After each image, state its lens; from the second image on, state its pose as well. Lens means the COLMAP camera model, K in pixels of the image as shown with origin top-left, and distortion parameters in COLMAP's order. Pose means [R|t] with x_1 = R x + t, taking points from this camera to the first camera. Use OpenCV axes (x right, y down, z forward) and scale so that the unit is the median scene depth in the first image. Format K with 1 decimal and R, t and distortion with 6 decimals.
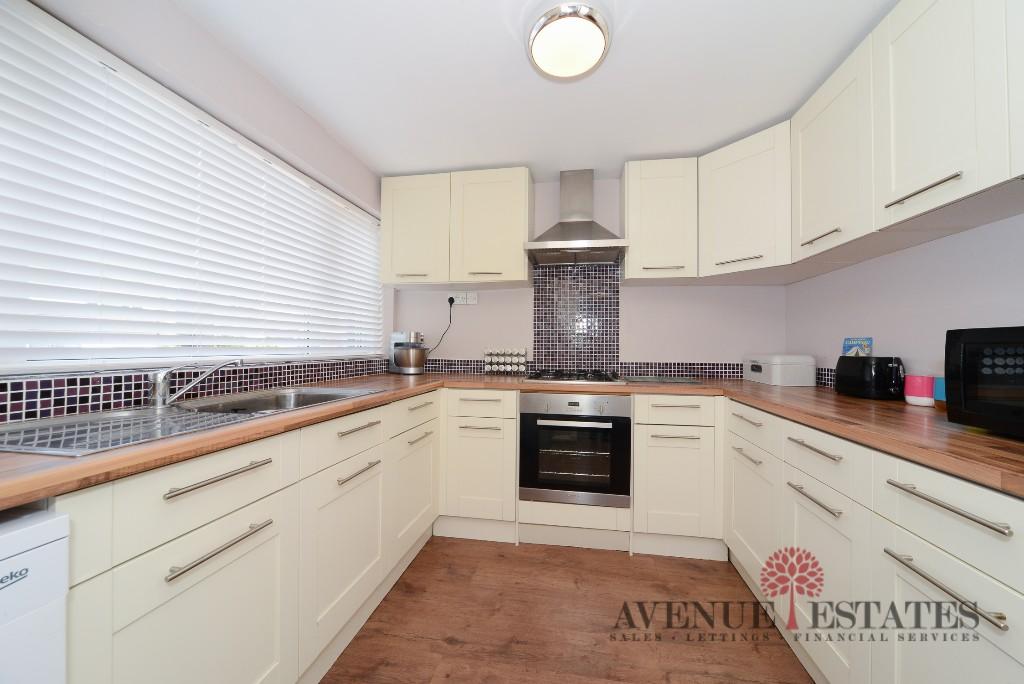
lens RADIAL K [[379.6, 0, 514.1], [0, 379.6, 345.4], [0, 0, 1]] dist [0.005841, -0.000043]
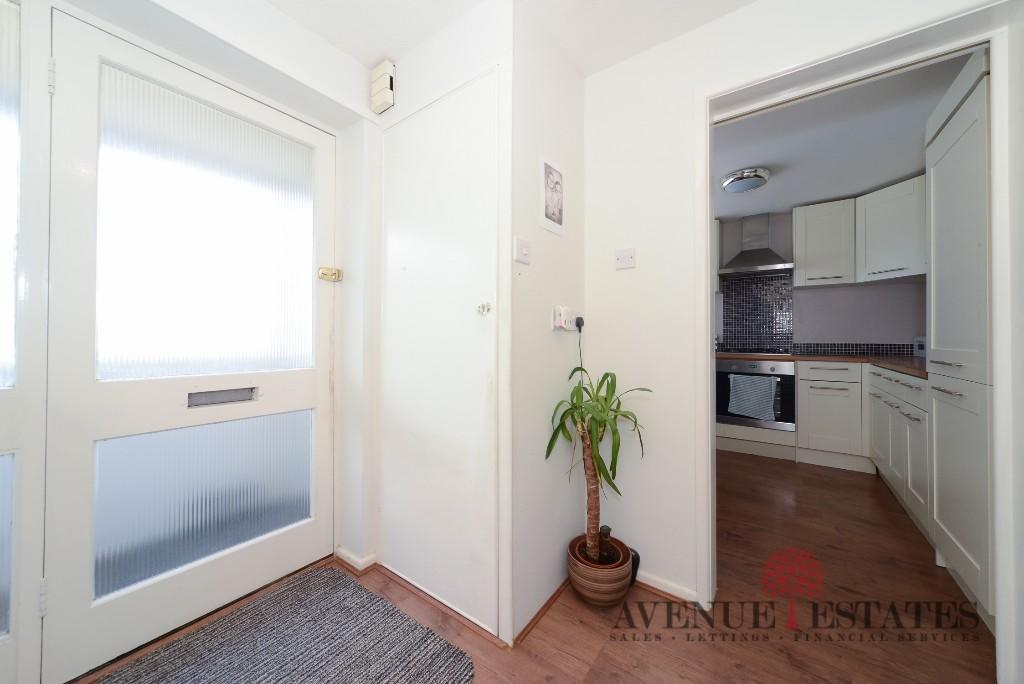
lens RADIAL K [[379.6, 0, 508.4], [0, 379.6, 339.8], [0, 0, 1]] dist [0.005841, -0.000043]
pose [[0.903416, -0.011222, -0.428617, -0.085492], [0.014514, 0.999885, 0.004413, 0.010587], [0.428519, -0.010208, 0.903475, -0.867604]]
